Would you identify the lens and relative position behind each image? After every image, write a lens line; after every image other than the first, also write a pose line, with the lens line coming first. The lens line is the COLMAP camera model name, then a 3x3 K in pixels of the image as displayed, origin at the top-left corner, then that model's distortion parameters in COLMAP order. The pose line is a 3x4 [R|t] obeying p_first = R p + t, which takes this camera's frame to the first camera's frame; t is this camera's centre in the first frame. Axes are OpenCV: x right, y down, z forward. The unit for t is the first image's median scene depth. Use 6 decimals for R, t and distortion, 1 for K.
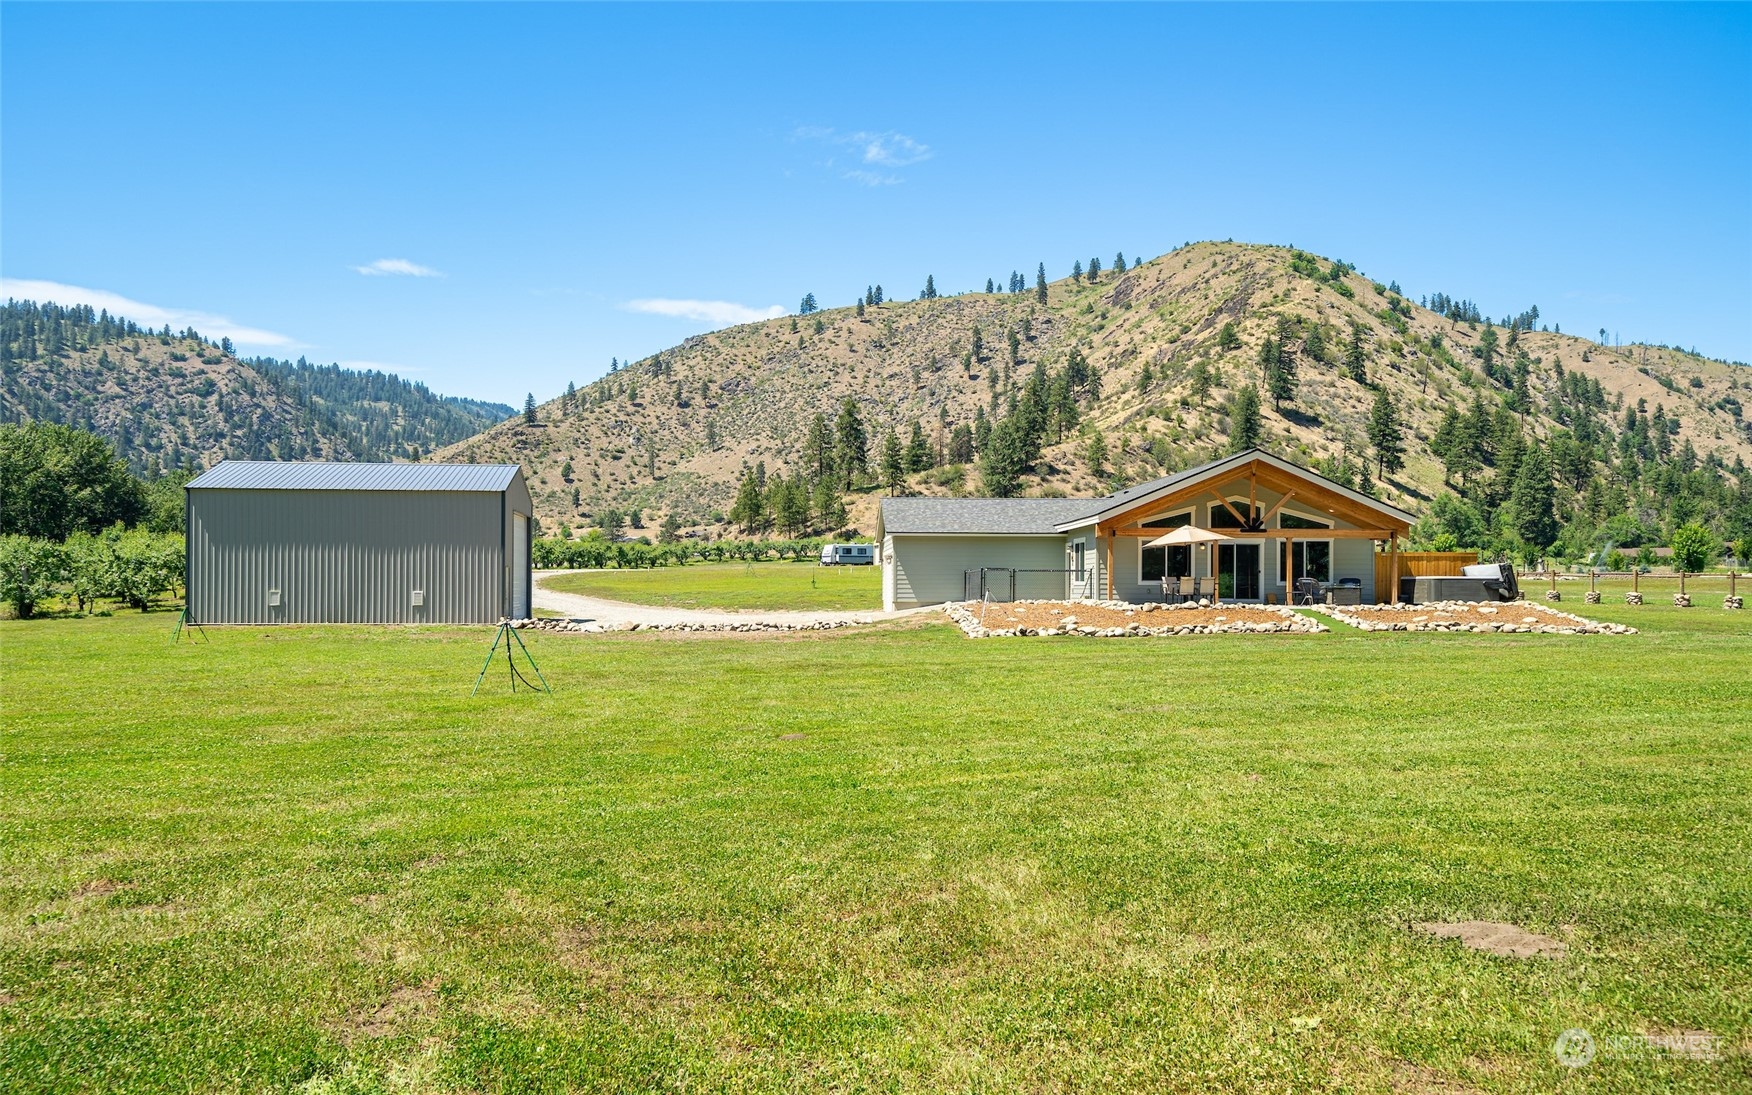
lens RADIAL K [[1267.4, 0, 842.3], [0, 1267.4, 572.1], [0, 0, 1]] dist [-0.001127, 0.000777]
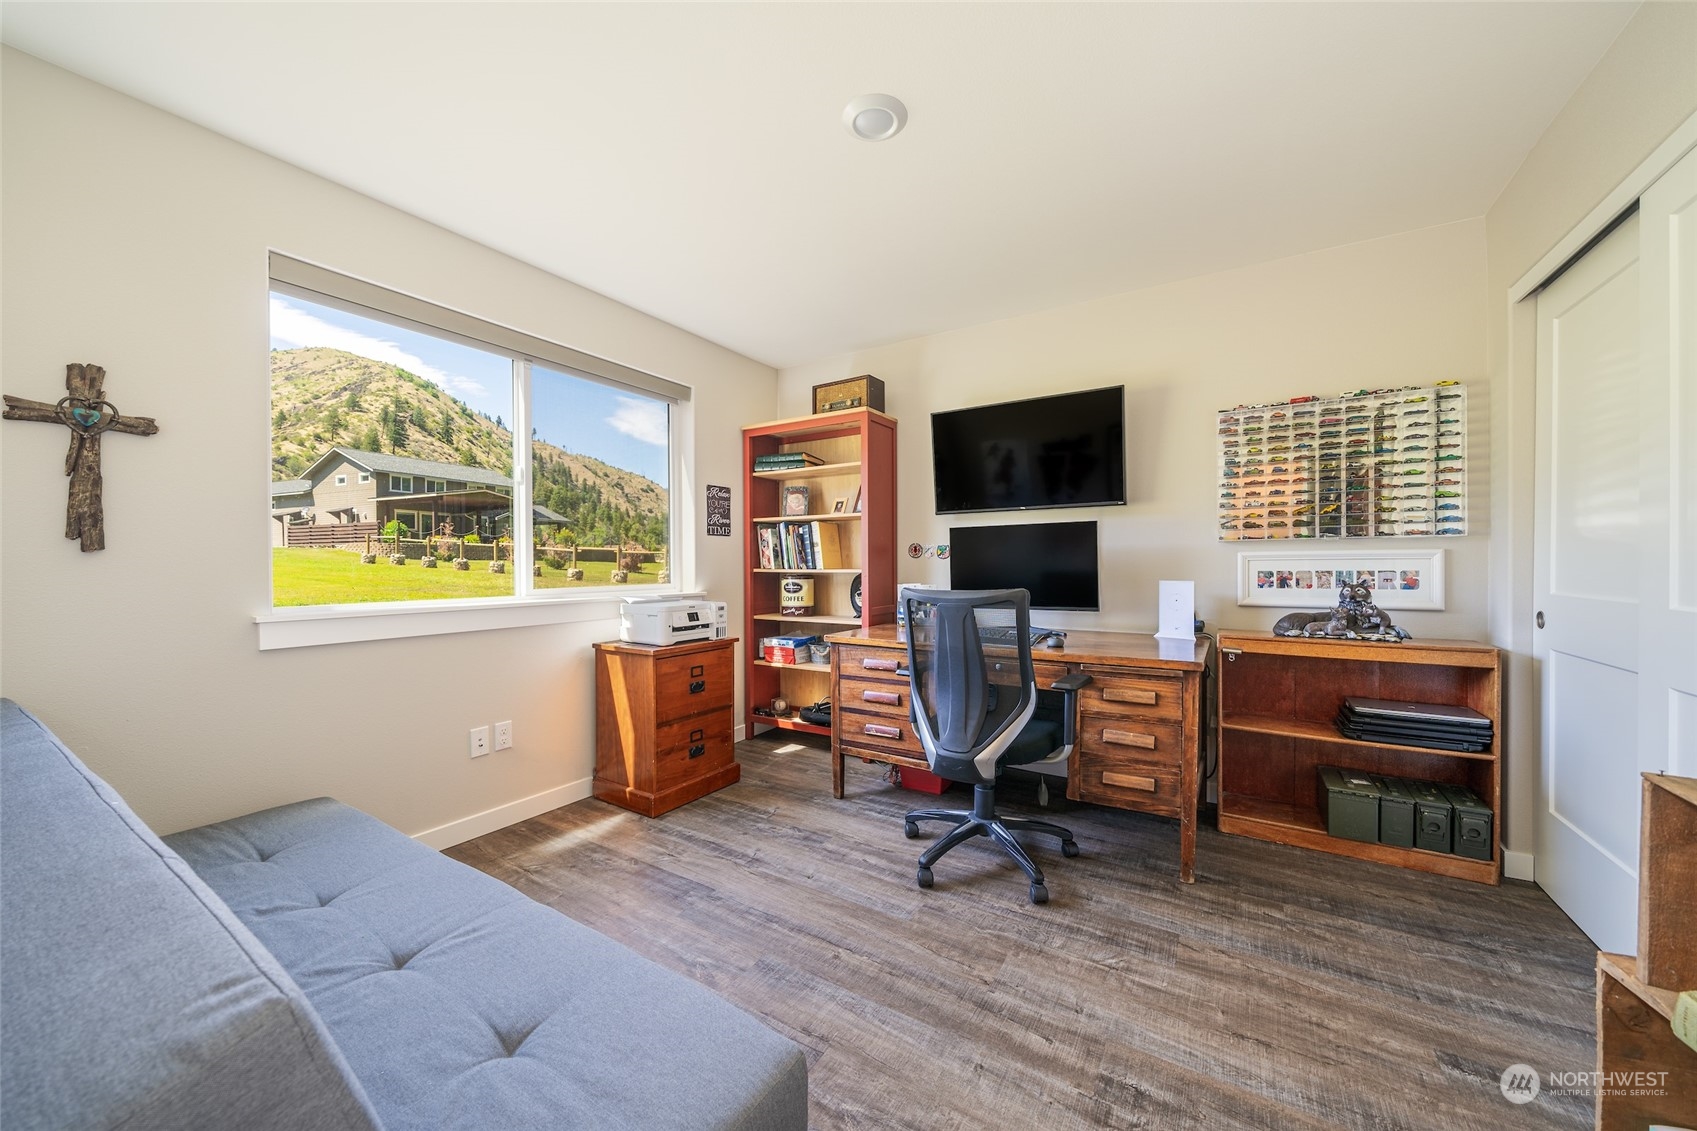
lens RADIAL K [[606.3, 0, 848.5], [0, 606.3, 565.5], [0, 0, 1]] dist [-0.000497, -0.000098]
pose [[0.553270, -0.011589, 0.832921, 0.028185], [0.001786, 0.999917, 0.012726, 0.000656], [-0.833000, -0.005553, 0.553245, 0.110988]]
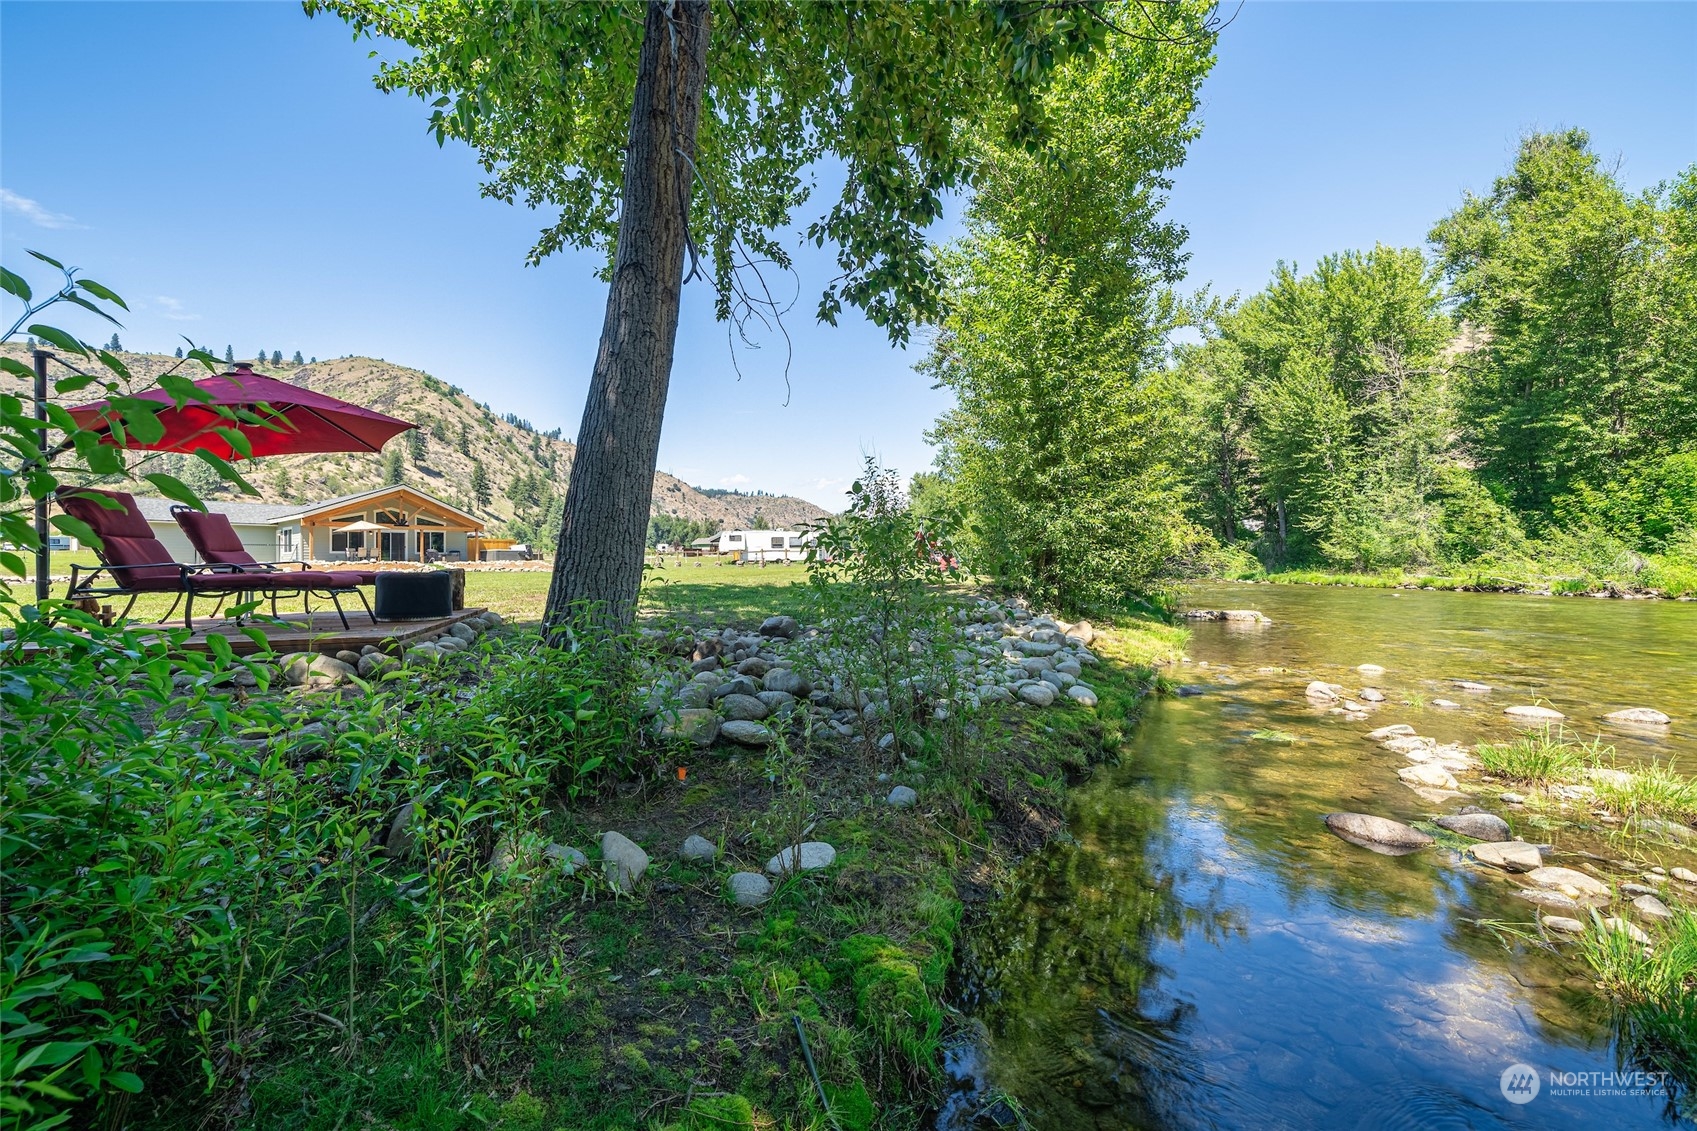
lens RADIAL K [[668.4, 0, 838.5], [0, 668.4, 564.0], [0, 0, 1]] dist [-0.001152, 0.000090]
pose [[0.625887, -0.006778, 0.779884, -0.003973], [0.003780, 0.999977, 0.005657, 0.001586], [-0.779904, -0.000592, 0.625899, -0.011756]]
